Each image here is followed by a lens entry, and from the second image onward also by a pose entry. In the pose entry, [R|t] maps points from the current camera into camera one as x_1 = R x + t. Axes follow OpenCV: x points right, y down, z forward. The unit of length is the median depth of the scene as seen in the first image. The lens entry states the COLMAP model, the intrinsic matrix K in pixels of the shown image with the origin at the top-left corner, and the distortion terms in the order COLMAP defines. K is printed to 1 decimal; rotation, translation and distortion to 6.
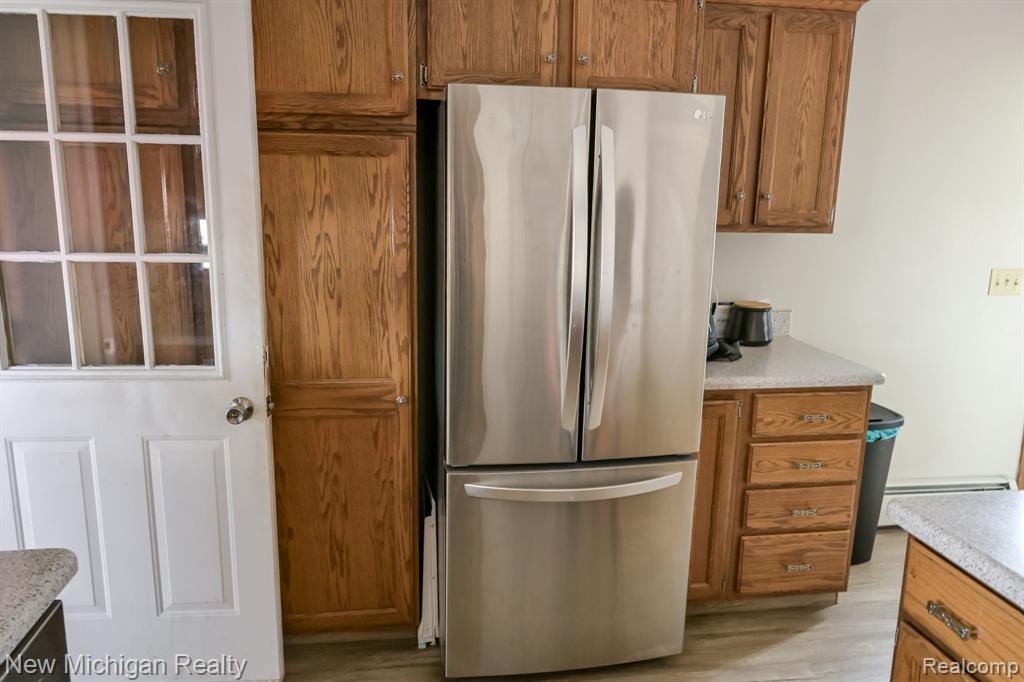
lens RADIAL K [[712.7, 0, 507.0], [0, 712.7, 340.9], [0, 0, 1]] dist [-0.017592, 0.028528]
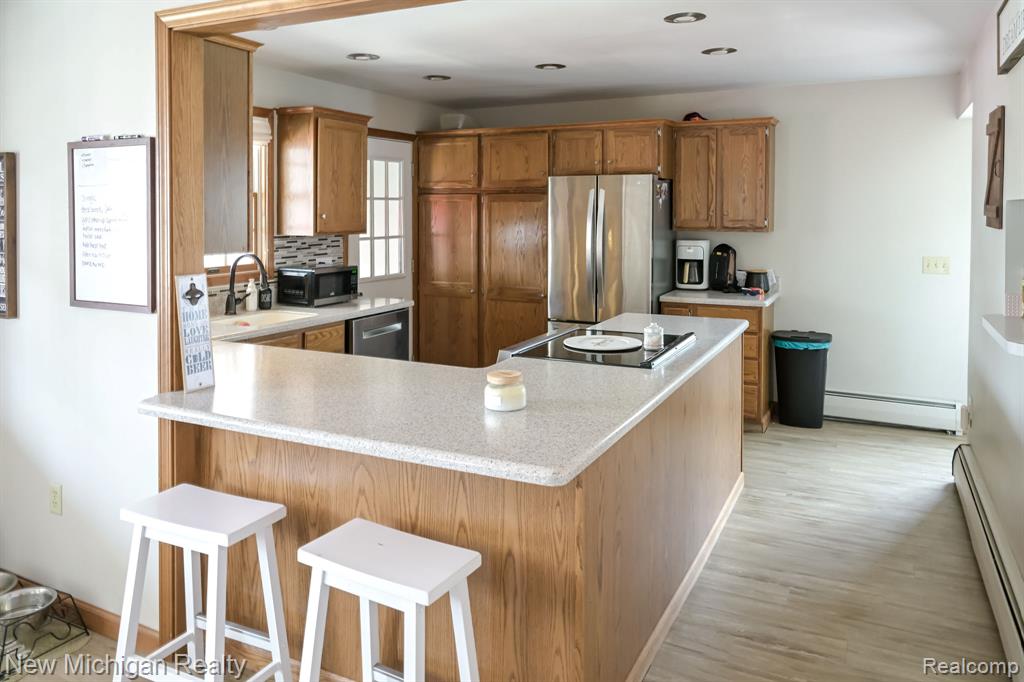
lens RADIAL K [[712.7, 0, 507.0], [0, 712.7, 340.9], [0, 0, 1]] dist [-0.017592, 0.028528]
pose [[0.819491, 0.082473, -0.567127, 1.267663], [-0.103047, 0.994667, -0.004255, 0.280739], [0.563752, 0.061927, 0.823619, -1.224645]]
